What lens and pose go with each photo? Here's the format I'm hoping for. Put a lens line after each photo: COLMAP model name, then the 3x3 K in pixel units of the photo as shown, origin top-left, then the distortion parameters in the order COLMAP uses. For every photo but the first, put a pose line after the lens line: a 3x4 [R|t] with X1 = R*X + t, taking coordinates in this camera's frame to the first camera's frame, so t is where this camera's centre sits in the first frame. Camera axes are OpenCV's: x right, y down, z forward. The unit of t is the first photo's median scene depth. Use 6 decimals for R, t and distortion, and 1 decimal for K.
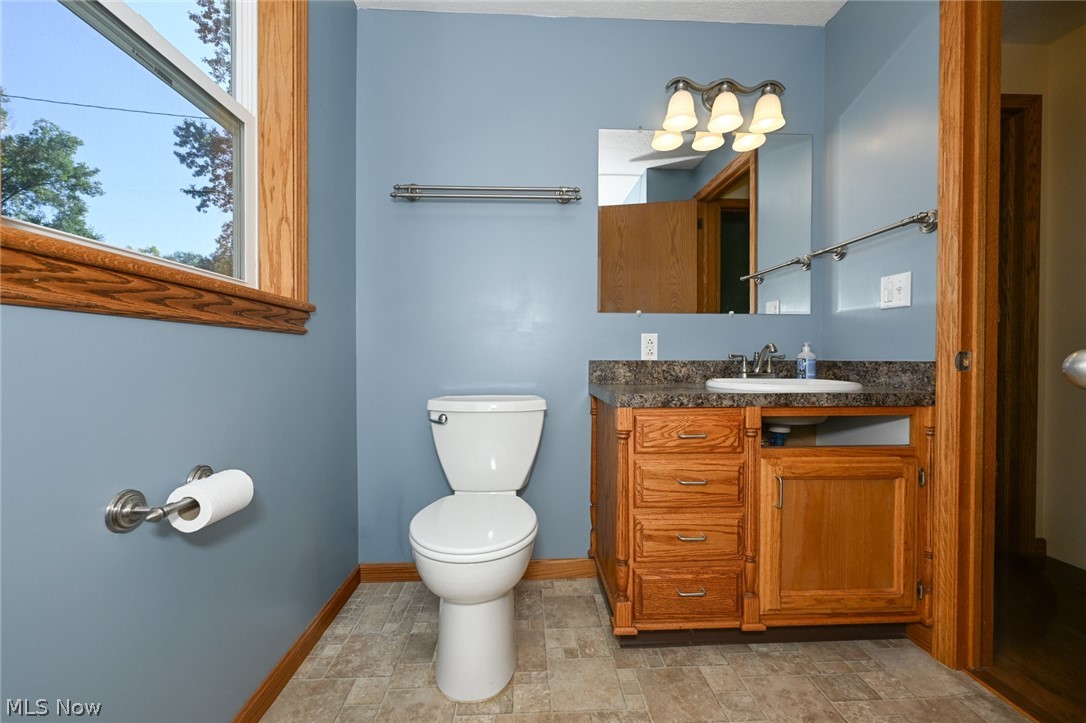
lens RADIAL K [[433.1, 0, 550.6], [0, 433.1, 359.0], [0, 0, 1]] dist [-0.003900, 0.000235]
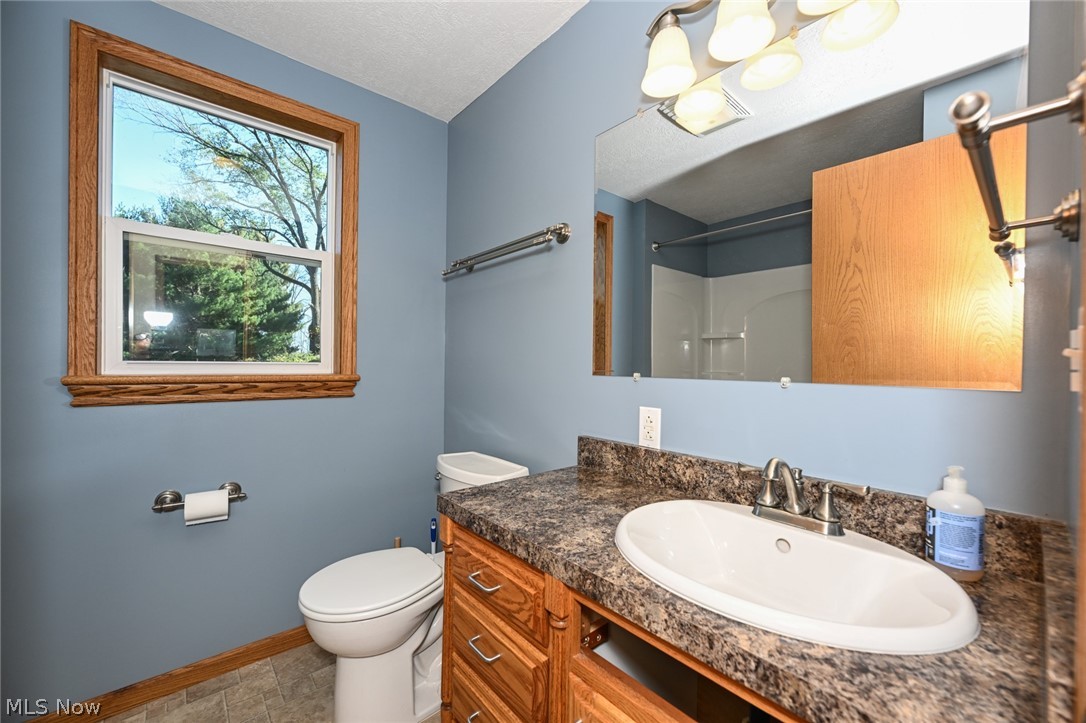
lens RADIAL K [[433.1, 0, 548.6], [0, 433.1, 364.8], [0, 0, 1]] dist [-0.003900, 0.000235]
pose [[0.611670, 0.009416, -0.791057, 0.677744], [-0.016364, 0.999866, -0.000751, -0.124479], [0.790944, 0.013404, 0.611742, 0.473229]]
